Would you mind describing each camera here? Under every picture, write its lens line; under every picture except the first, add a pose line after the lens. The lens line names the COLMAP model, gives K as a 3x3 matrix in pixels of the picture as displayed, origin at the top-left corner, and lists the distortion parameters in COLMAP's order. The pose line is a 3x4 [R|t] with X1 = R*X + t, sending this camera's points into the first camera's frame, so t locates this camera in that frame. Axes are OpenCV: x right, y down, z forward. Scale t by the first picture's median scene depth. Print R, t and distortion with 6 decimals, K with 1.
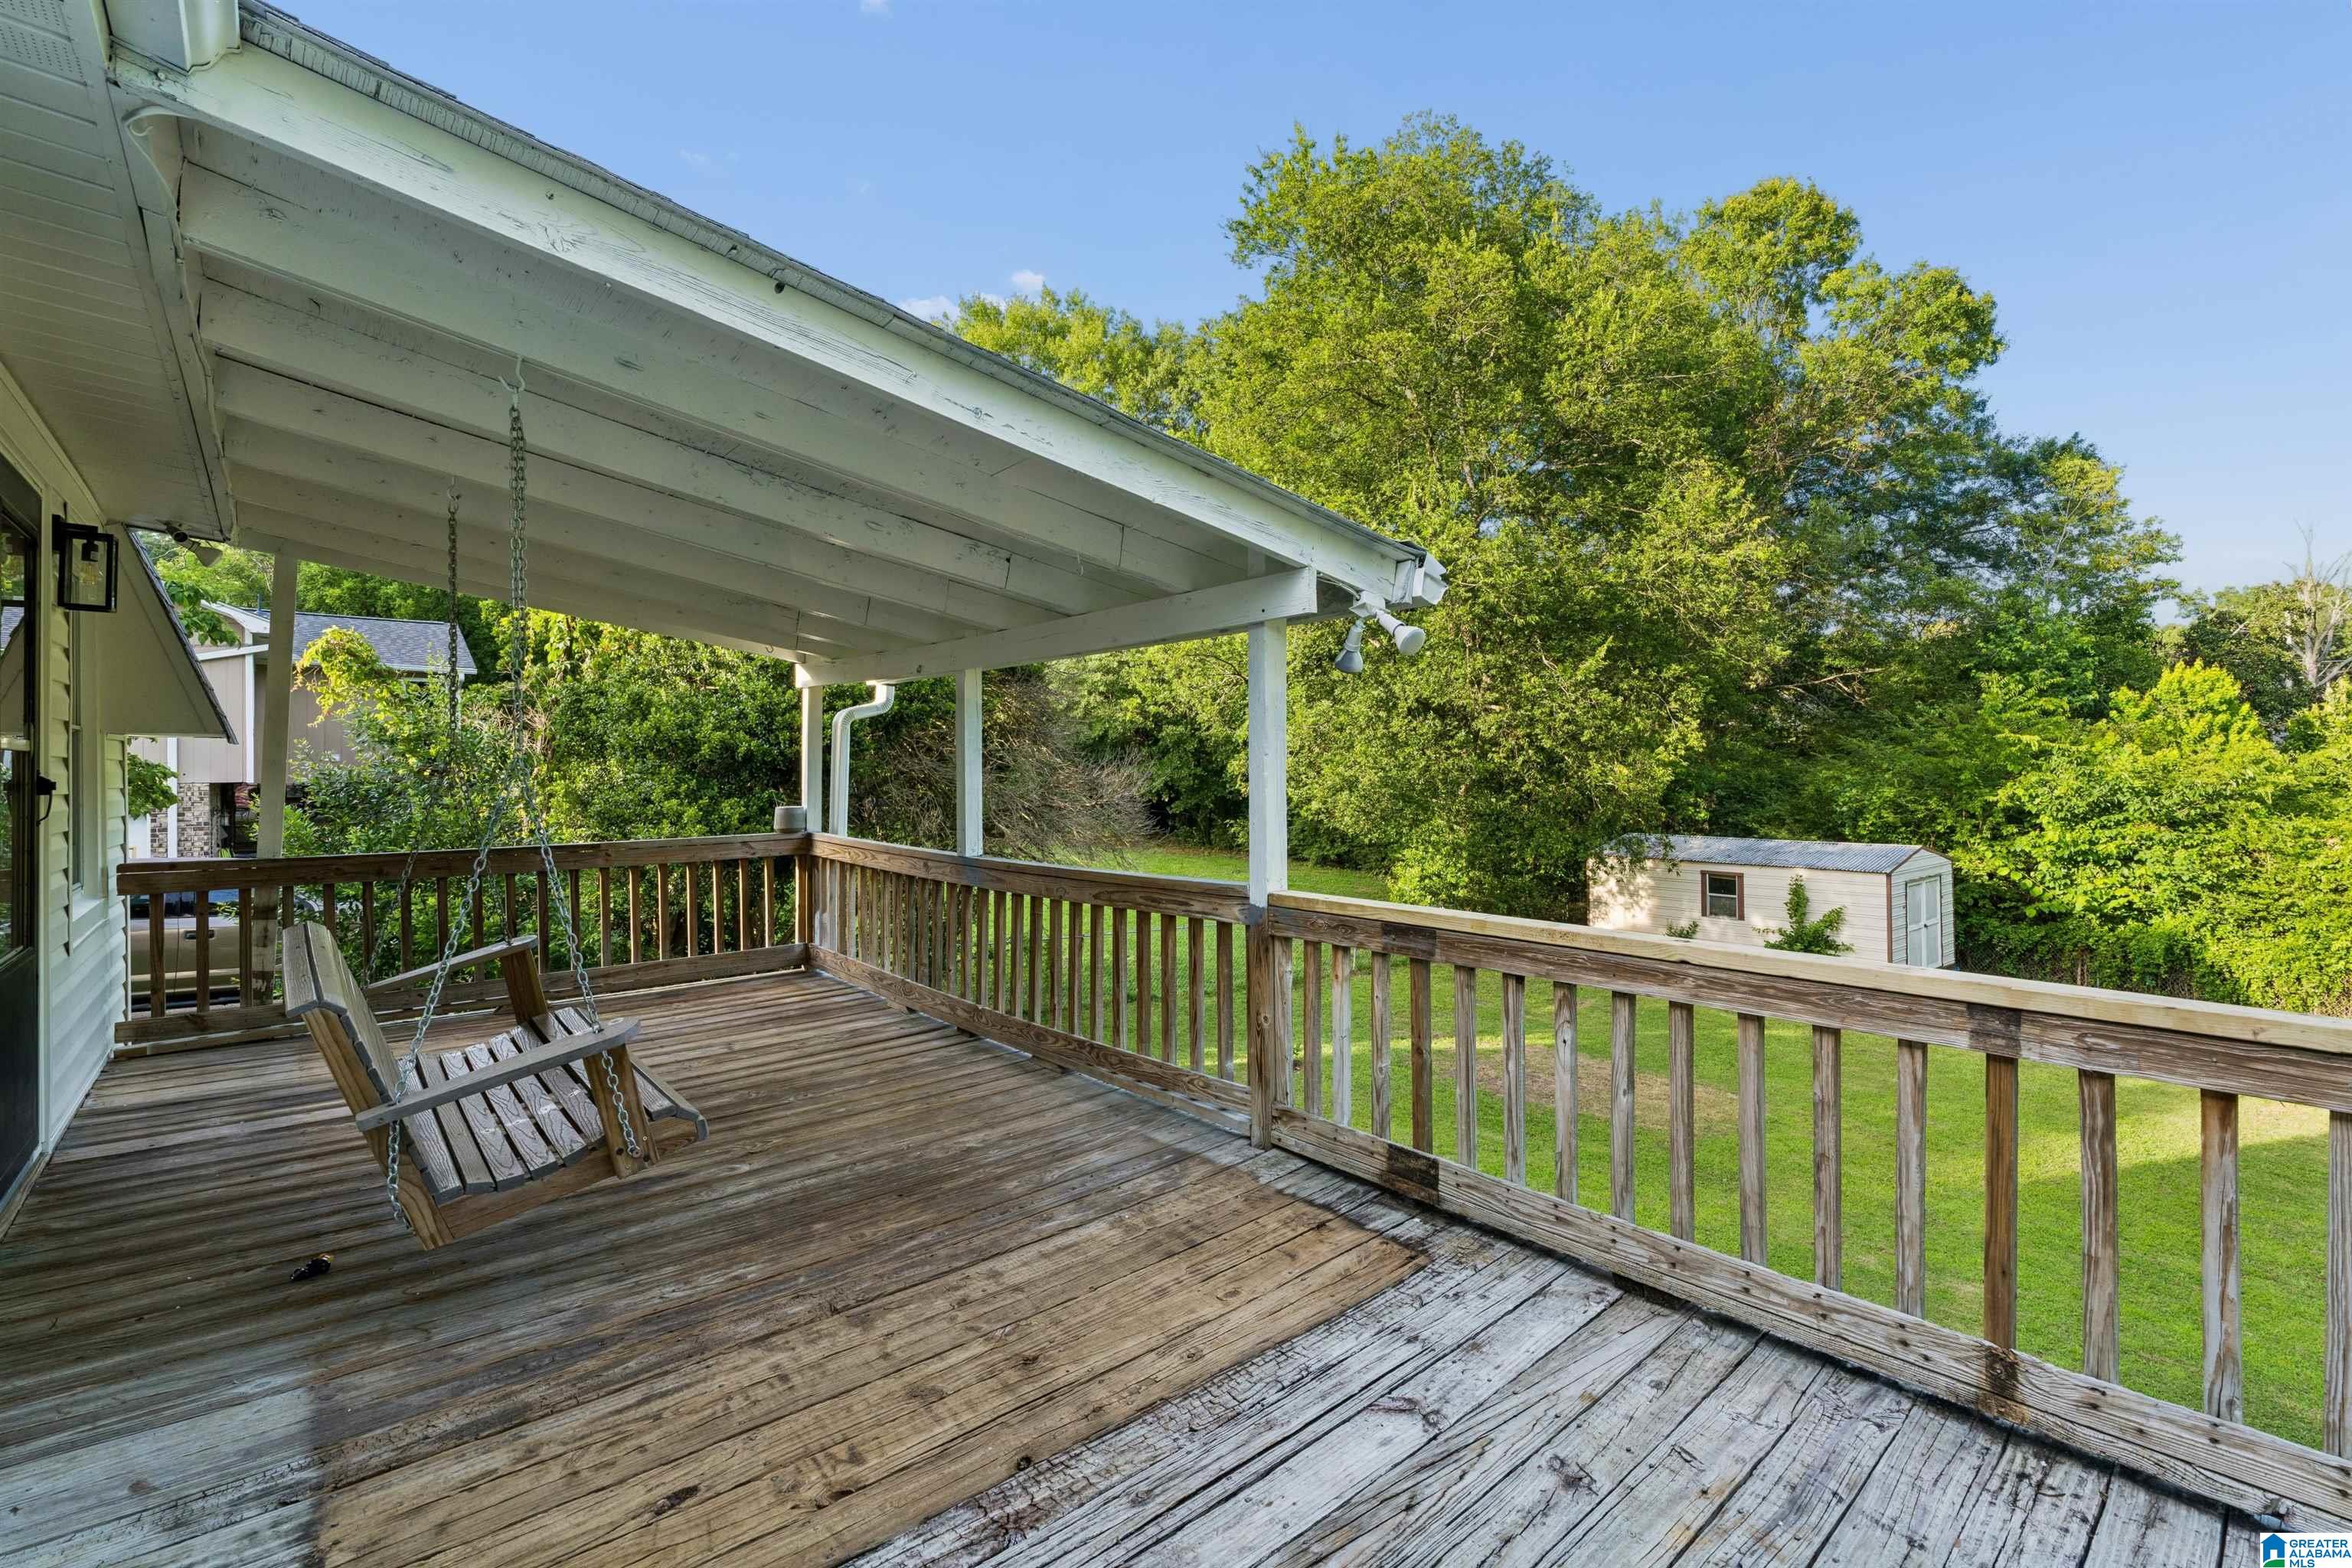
lens RADIAL K [[1064.7, 0, 1205.5], [0, 1064.7, 743.0], [0, 0, 1]] dist [0.009367, -0.000602]
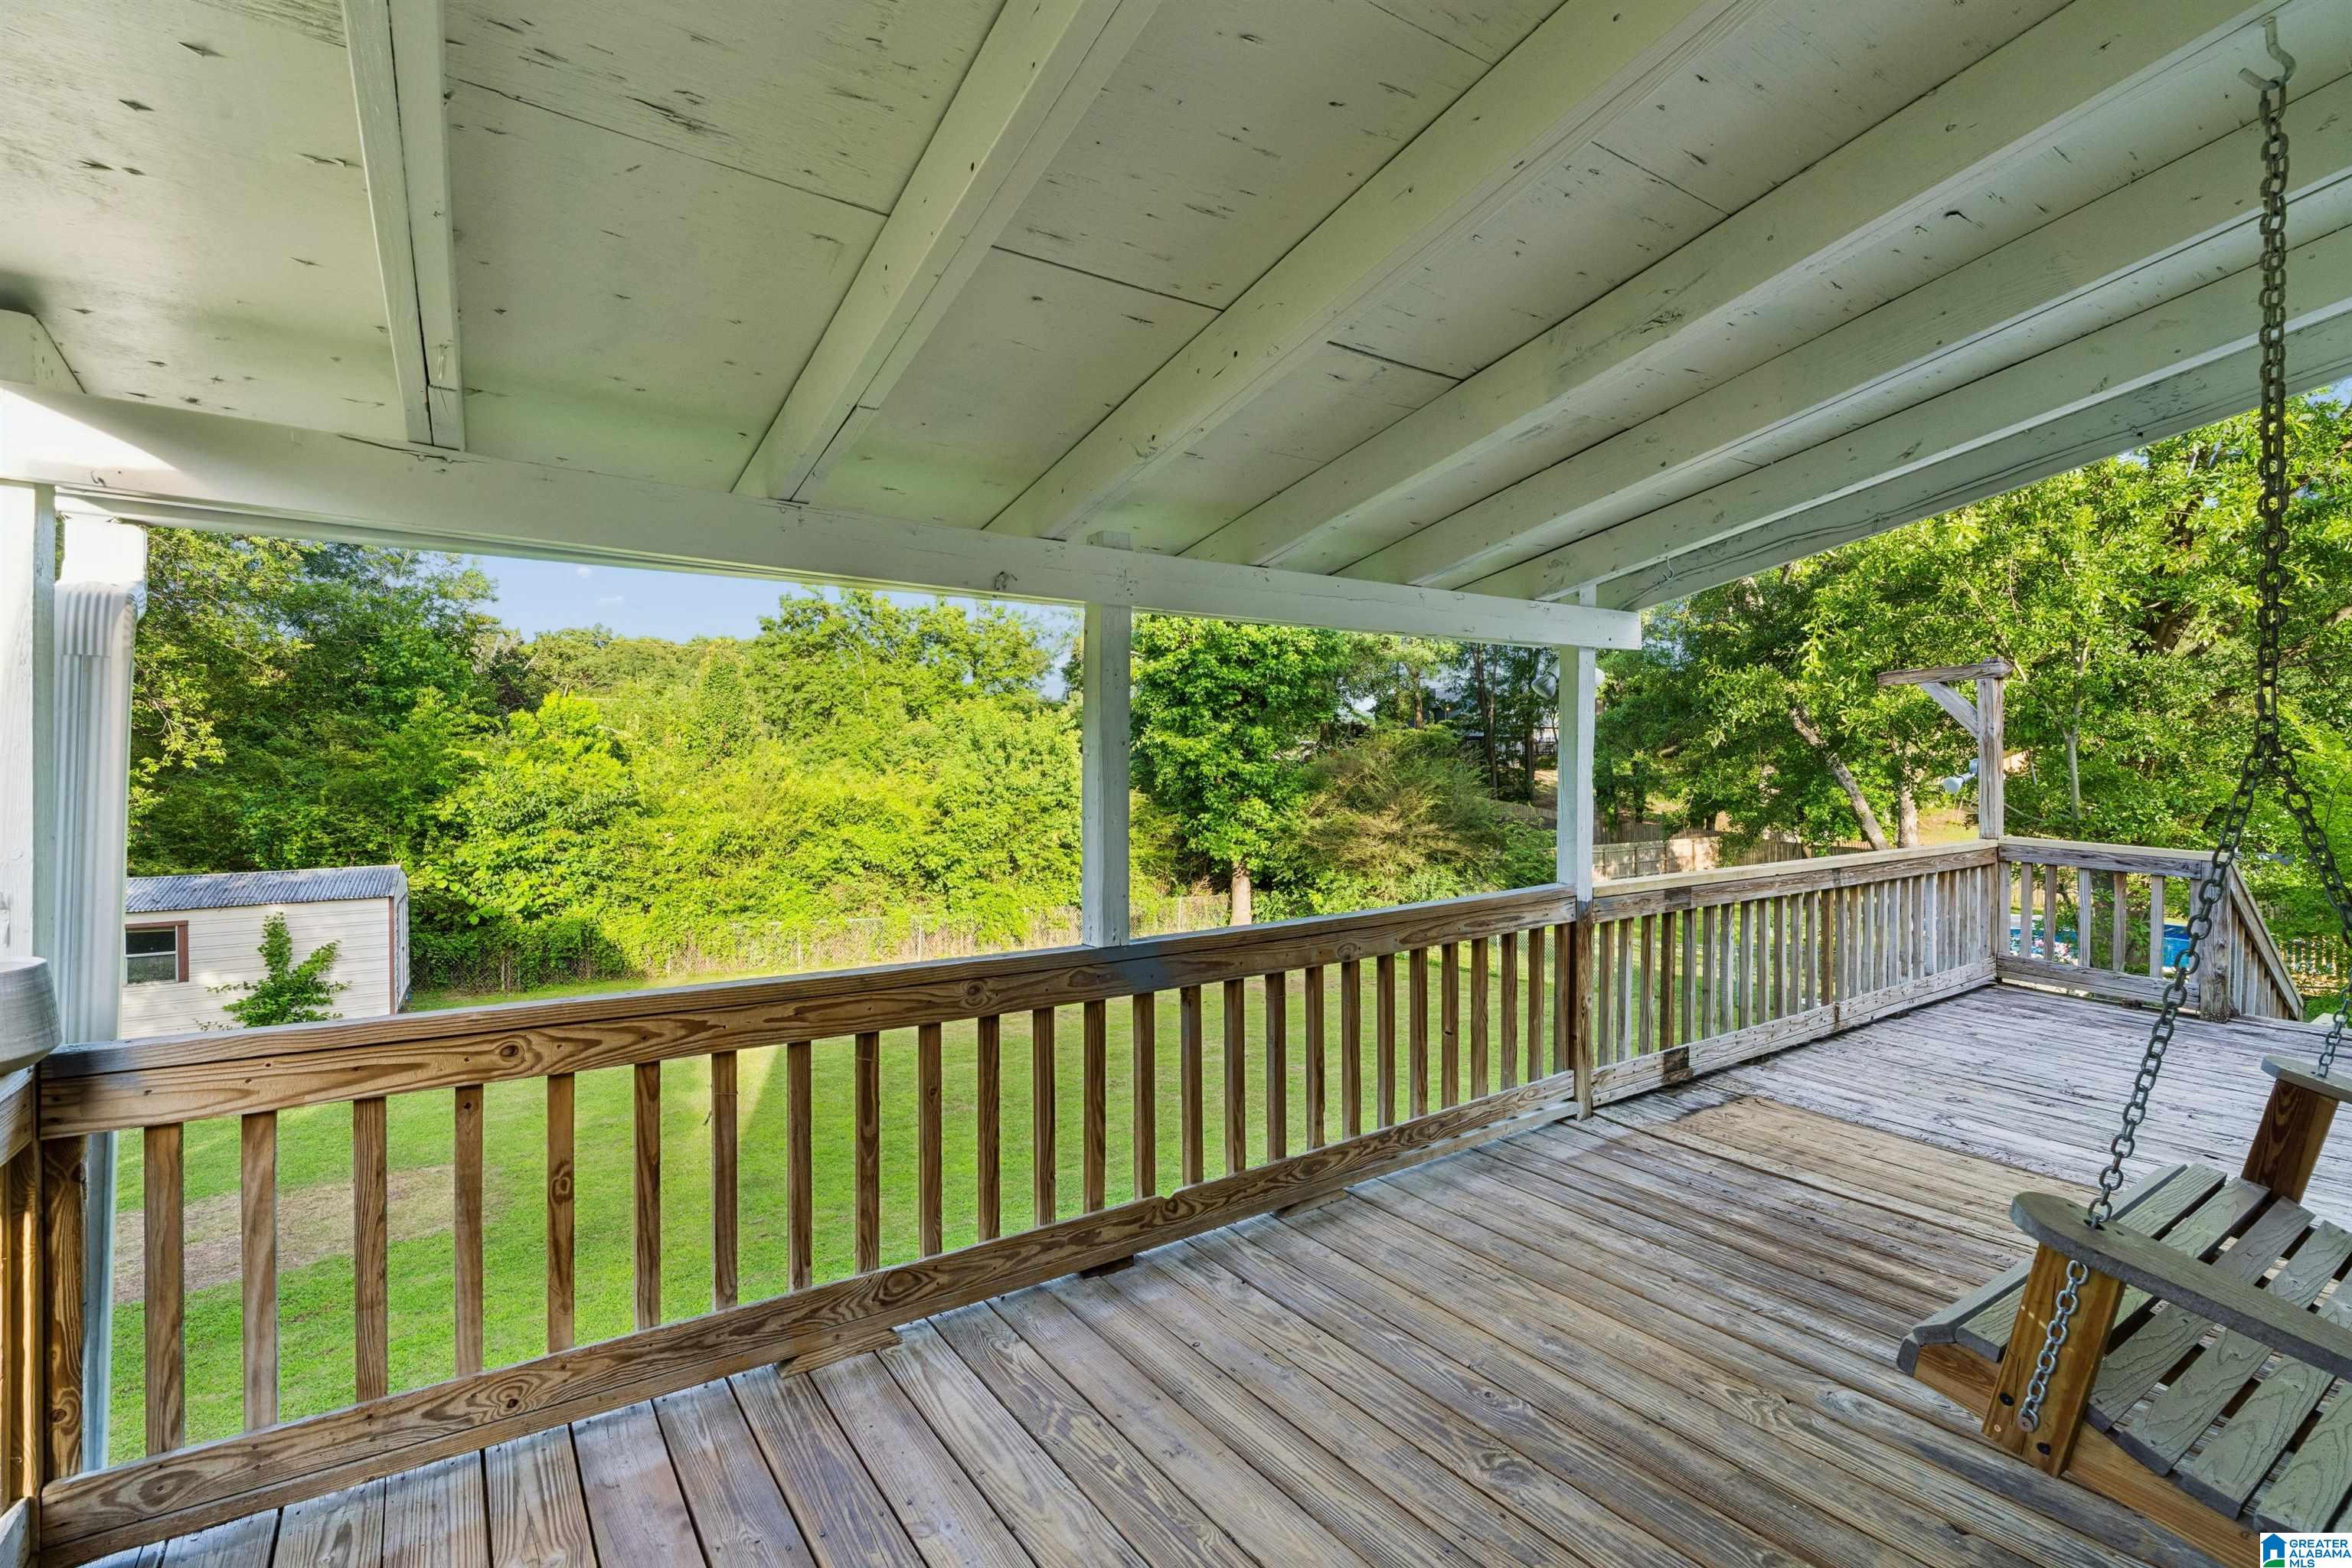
lens RADIAL K [[1052.4, 0, 1176.0], [0, 1052.4, 784.0], [0, 0, 1]] dist [-0.001669, -0.000205]
pose [[0.109637, -0.008309, 0.993937, -0.175033], [-0.015409, 0.999831, 0.010058, 0.004634], [-0.993852, -0.016418, 0.109490, 0.212312]]
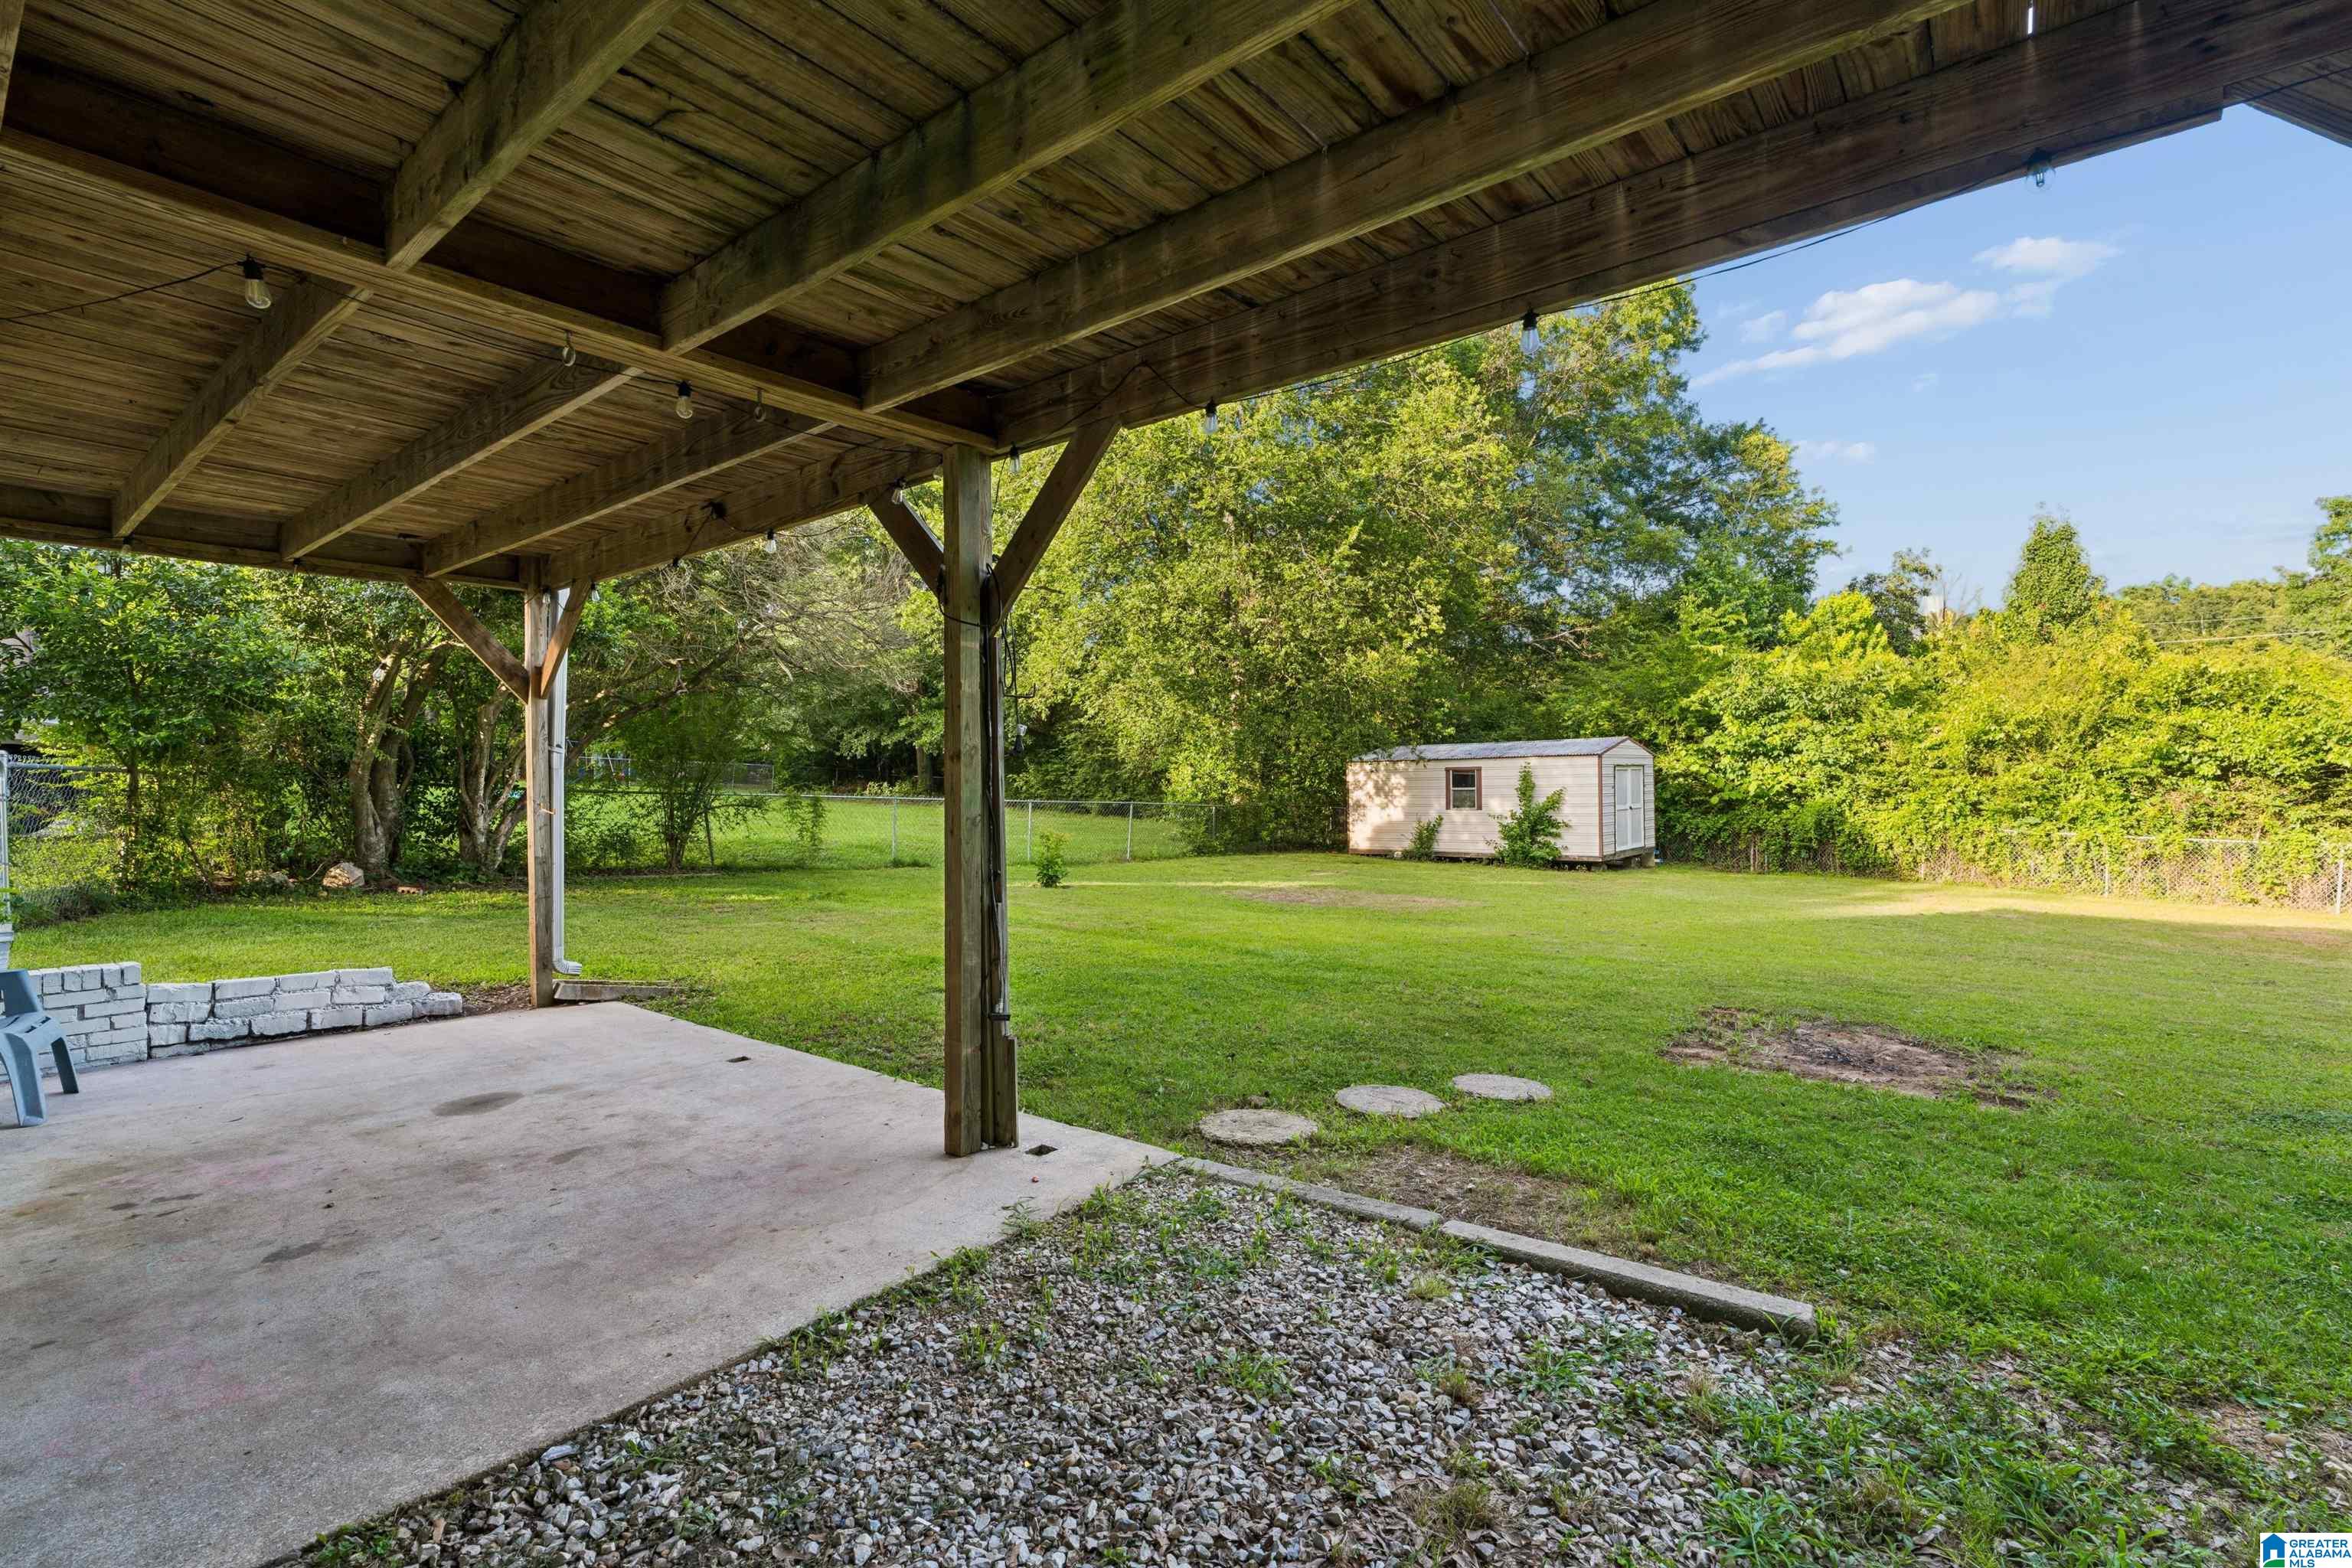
lens RADIAL K [[1065.1, 0, 1176.0], [0, 1065.1, 784.0], [0, 0, 1]] dist [-0.001515, -0.000497]
pose [[0.985718, -0.005207, 0.168322, 0.011249], [0.002419, 0.999857, 0.016764, 0.122987], [-0.168385, -0.016117, 0.985589, -0.025461]]
